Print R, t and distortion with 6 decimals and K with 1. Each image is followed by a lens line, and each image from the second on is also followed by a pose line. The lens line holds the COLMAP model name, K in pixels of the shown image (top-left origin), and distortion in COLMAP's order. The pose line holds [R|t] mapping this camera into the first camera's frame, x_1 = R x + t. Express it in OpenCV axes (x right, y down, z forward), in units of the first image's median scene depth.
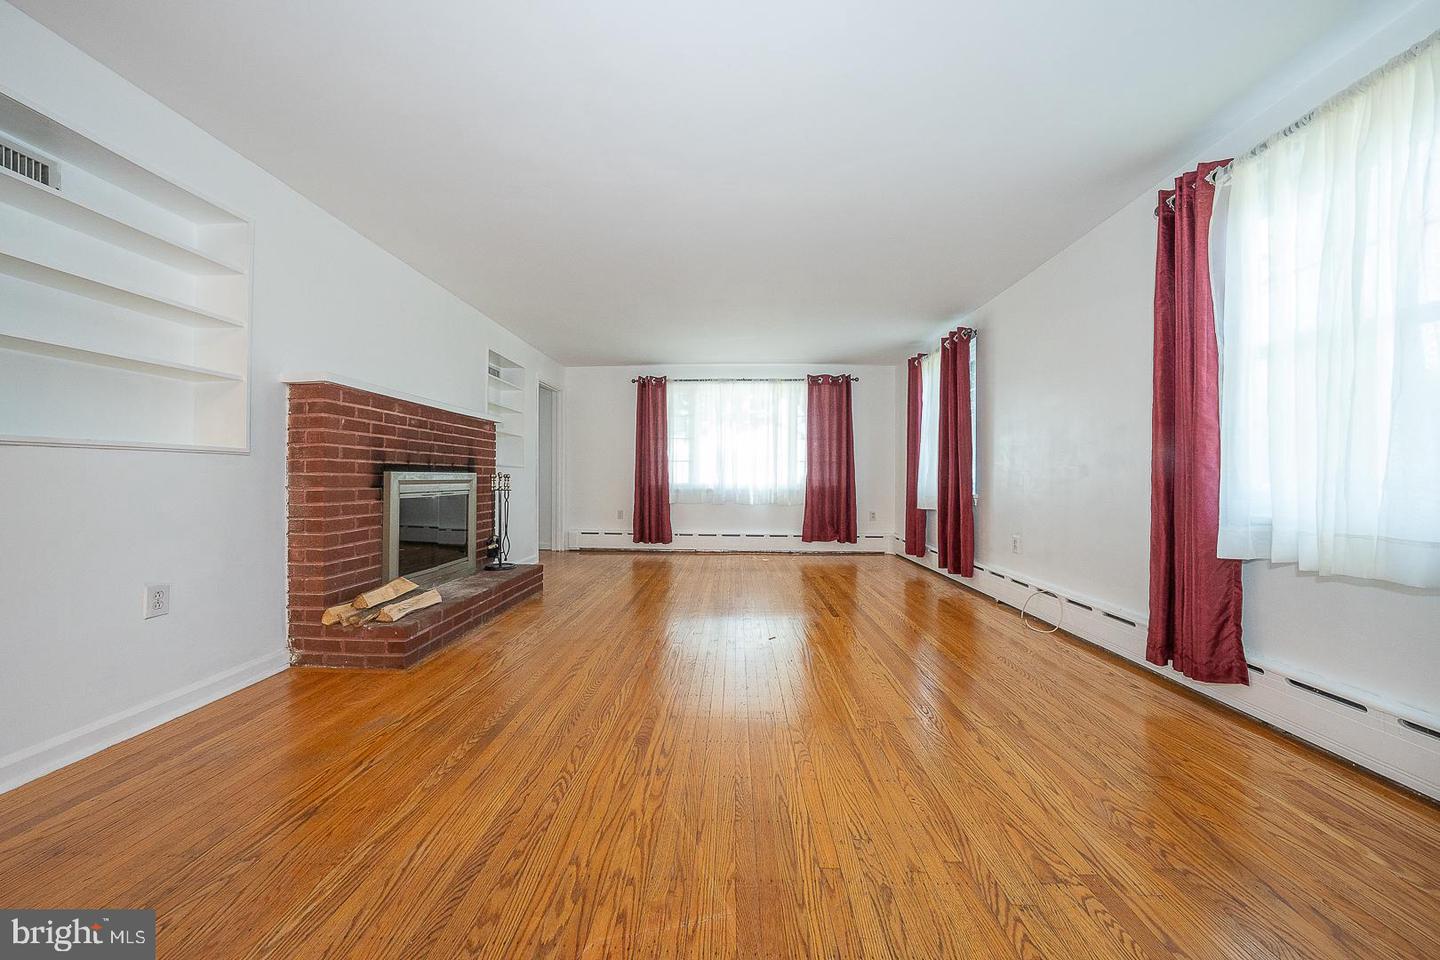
lens RADIAL K [[494.6, 0, 721.7], [0, 494.6, 475.7], [0, 0, 1]] dist [-0.031198, 0.006743]
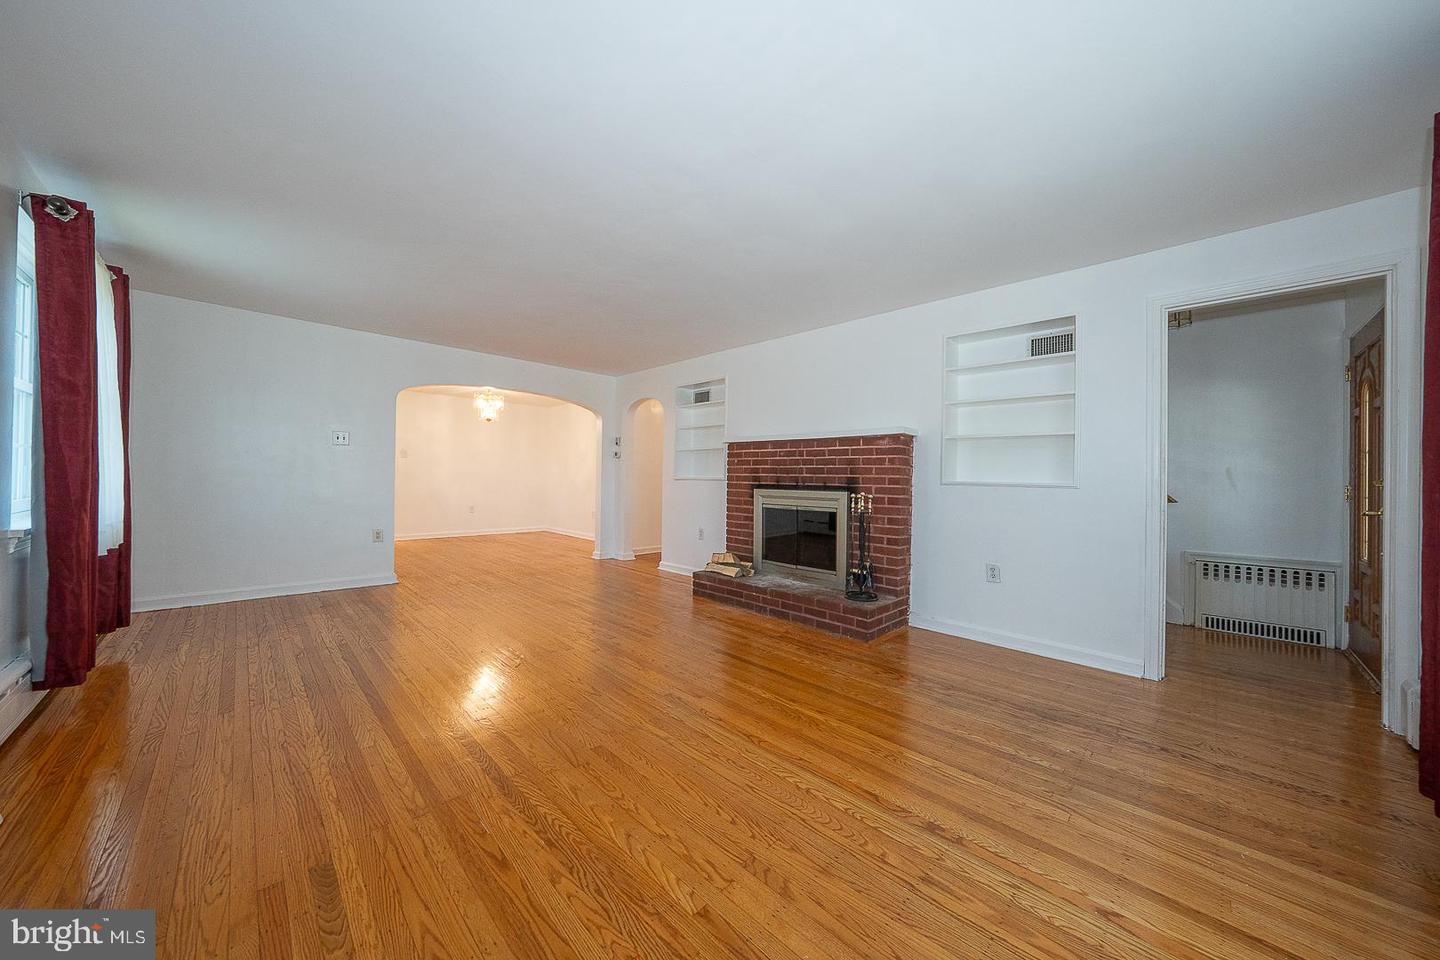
lens RADIAL K [[494.6, 0, 721.7], [0, 494.6, 475.7], [0, 0, 1]] dist [-0.031198, 0.006743]
pose [[-0.687796, -0.018344, -0.725672, 0.480601], [-0.015297, 0.999825, -0.010775, -0.028317], [0.725743, 0.003690, -0.687956, 1.769180]]
